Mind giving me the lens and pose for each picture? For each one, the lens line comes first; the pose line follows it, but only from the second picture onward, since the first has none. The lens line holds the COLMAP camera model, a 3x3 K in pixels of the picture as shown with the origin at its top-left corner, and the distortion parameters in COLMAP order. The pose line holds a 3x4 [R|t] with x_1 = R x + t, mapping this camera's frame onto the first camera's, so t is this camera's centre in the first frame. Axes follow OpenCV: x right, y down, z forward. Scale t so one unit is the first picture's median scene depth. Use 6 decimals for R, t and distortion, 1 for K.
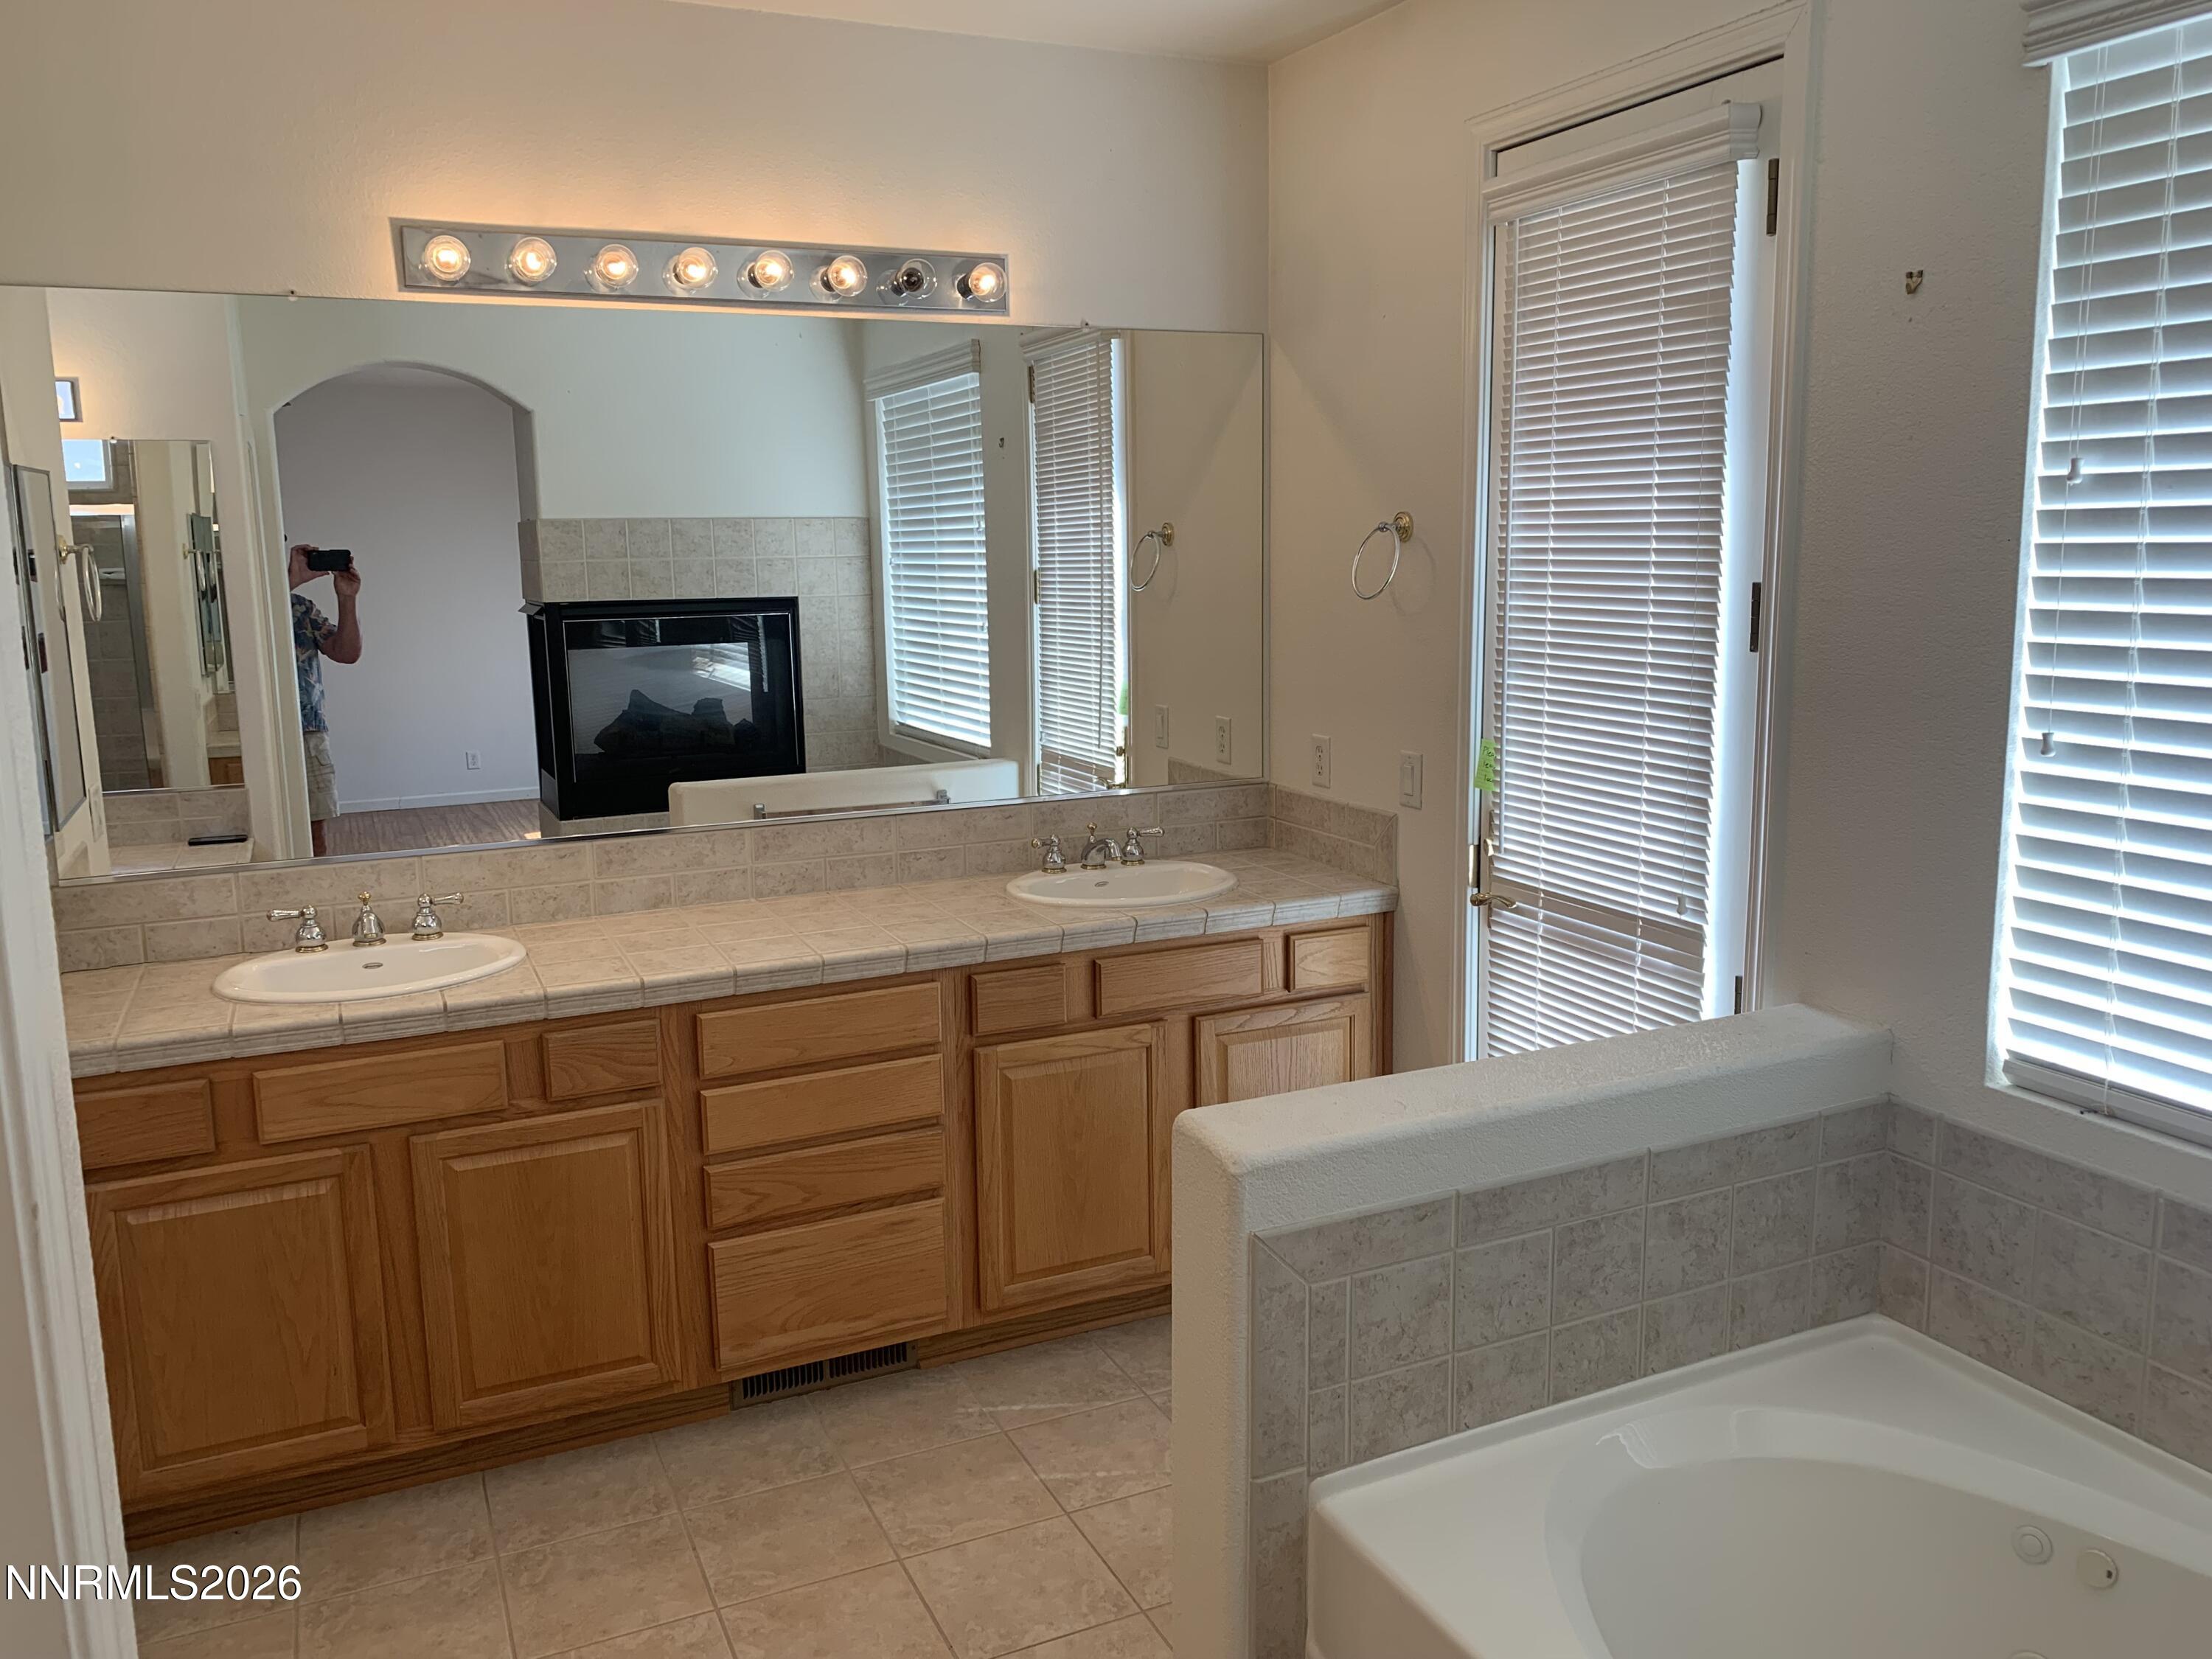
lens RADIAL K [[1688.8, 0, 1123.0], [0, 1688.8, 819.7], [0, 0, 1]] dist [0.036207, -0.040056]
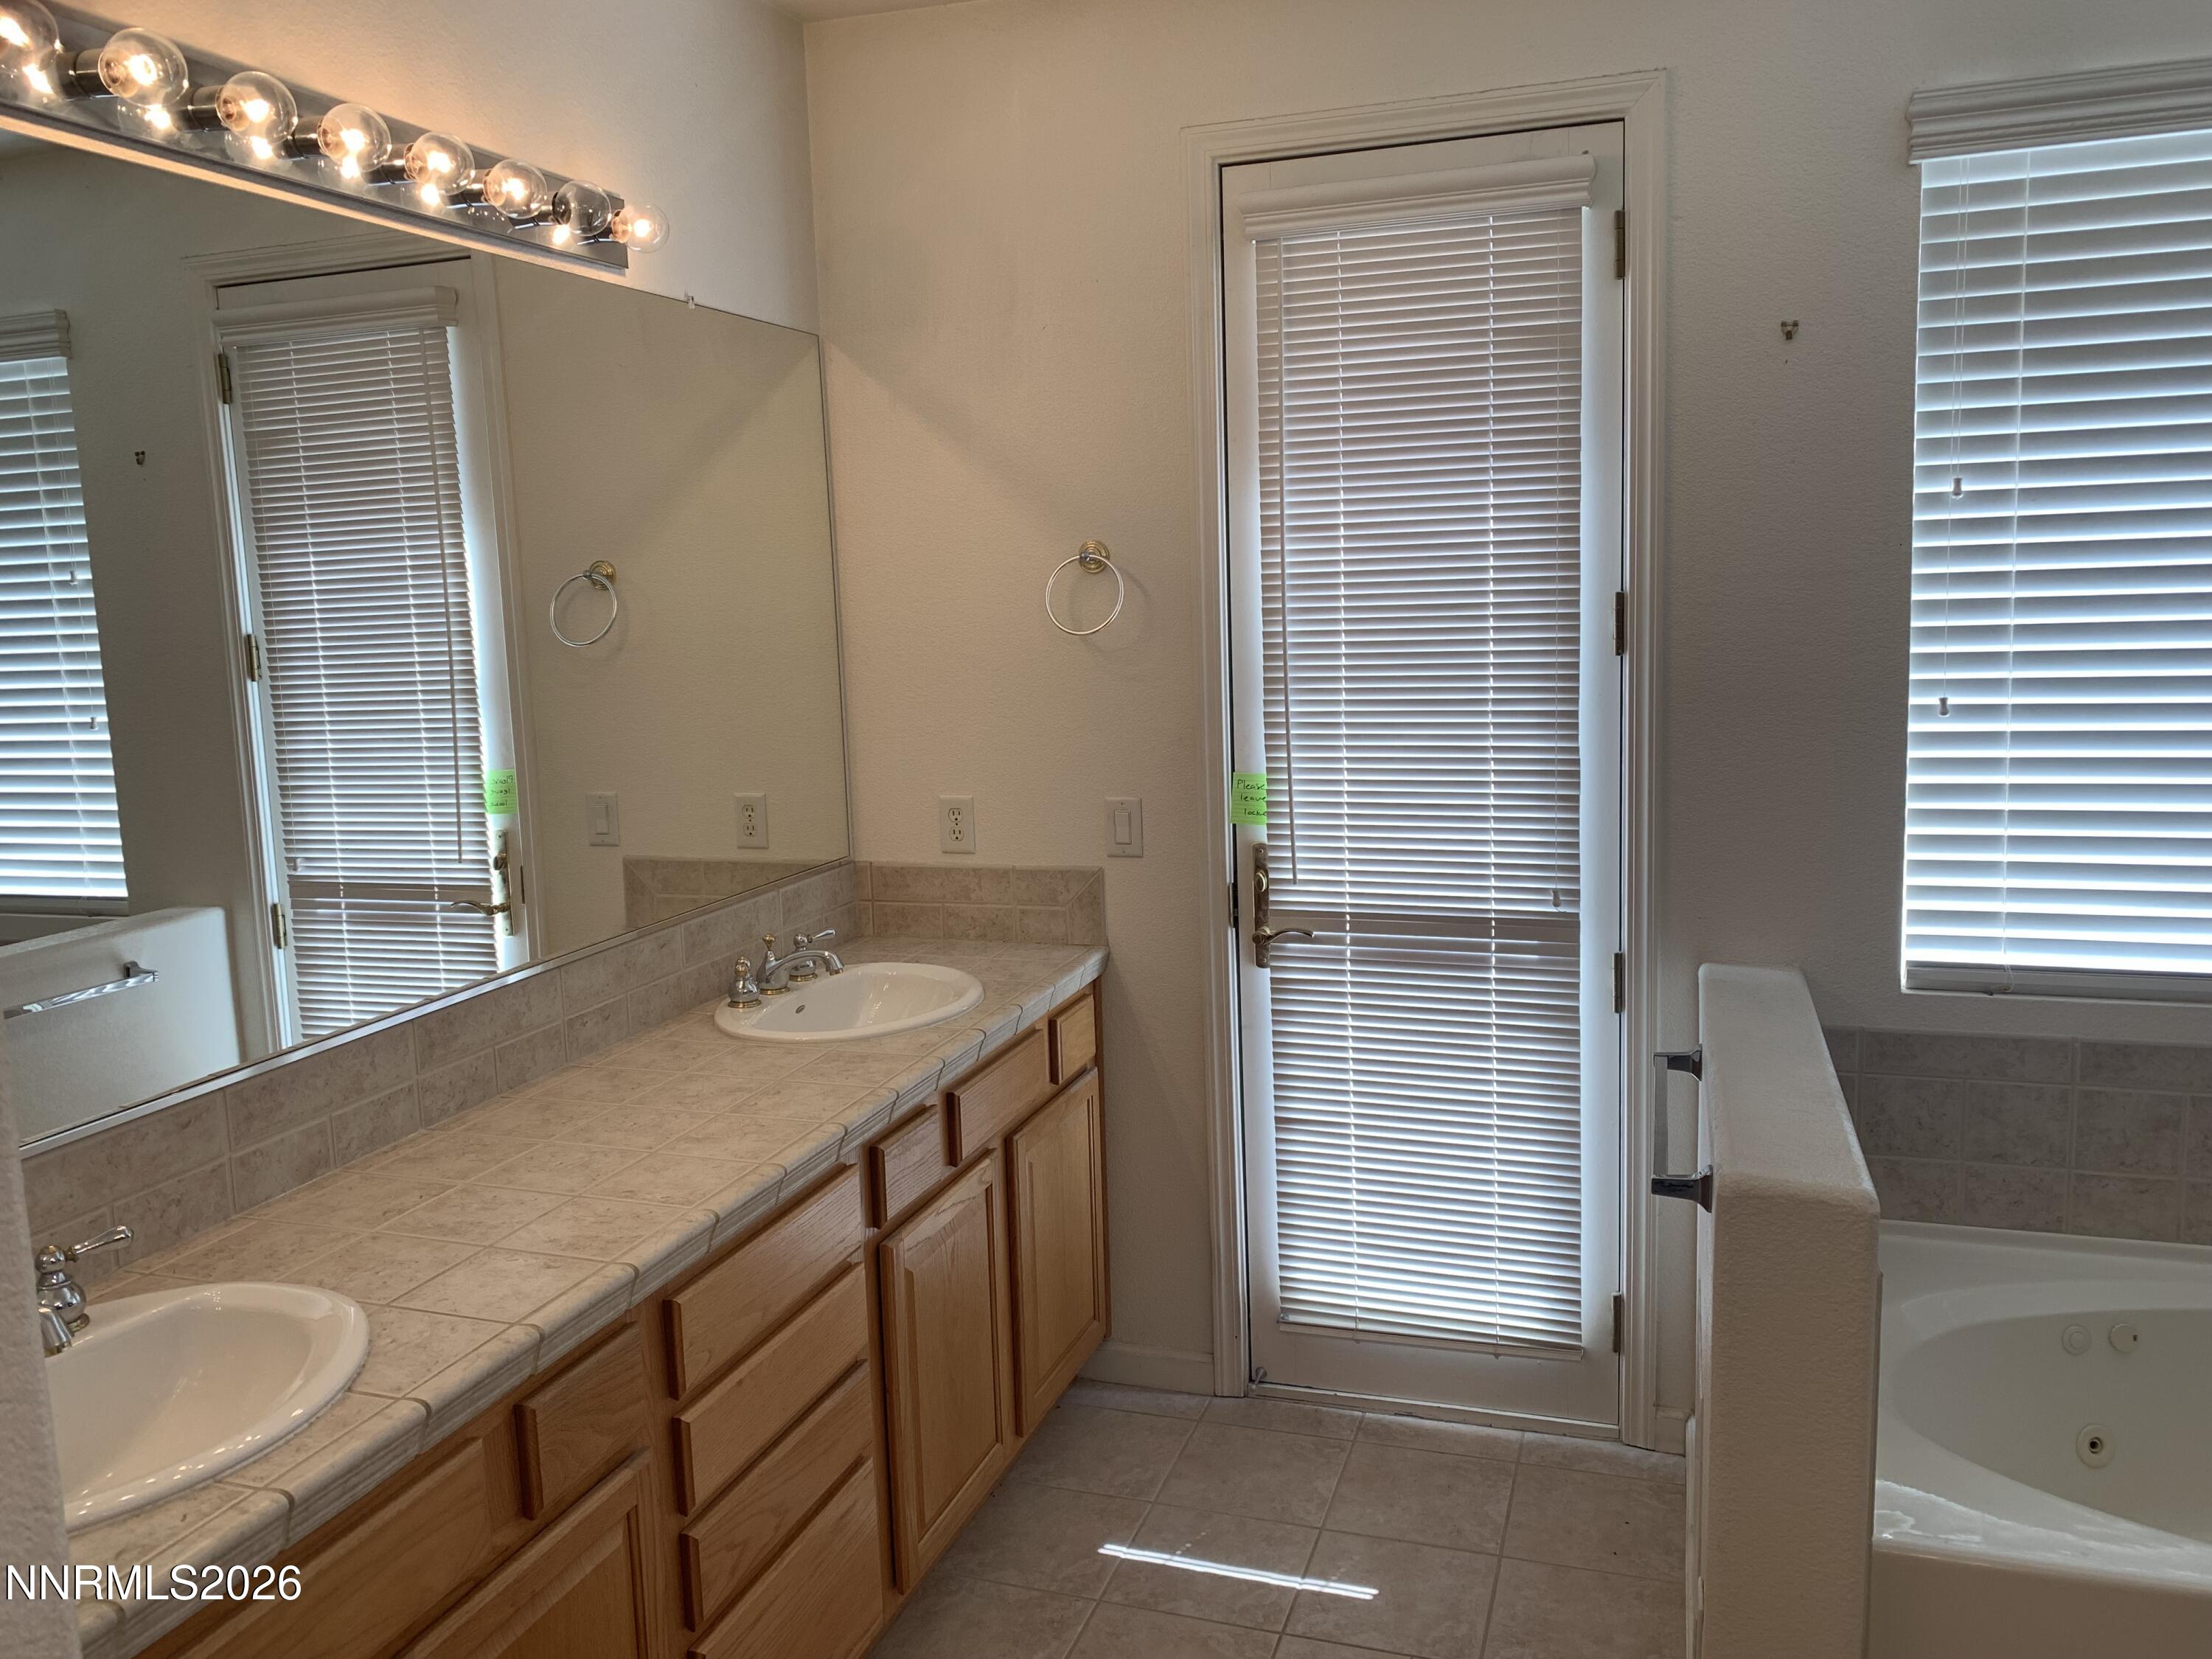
lens RADIAL K [[1688.8, 0, 1108.5], [0, 1688.8, 812.7], [0, 0, 1]] dist [0.036207, -0.040056]
pose [[0.695354, -0.107044, 0.710650, -0.607874], [0.141877, 0.989831, 0.010273, -0.052716], [-0.704523, 0.093682, 0.703470, 0.441789]]
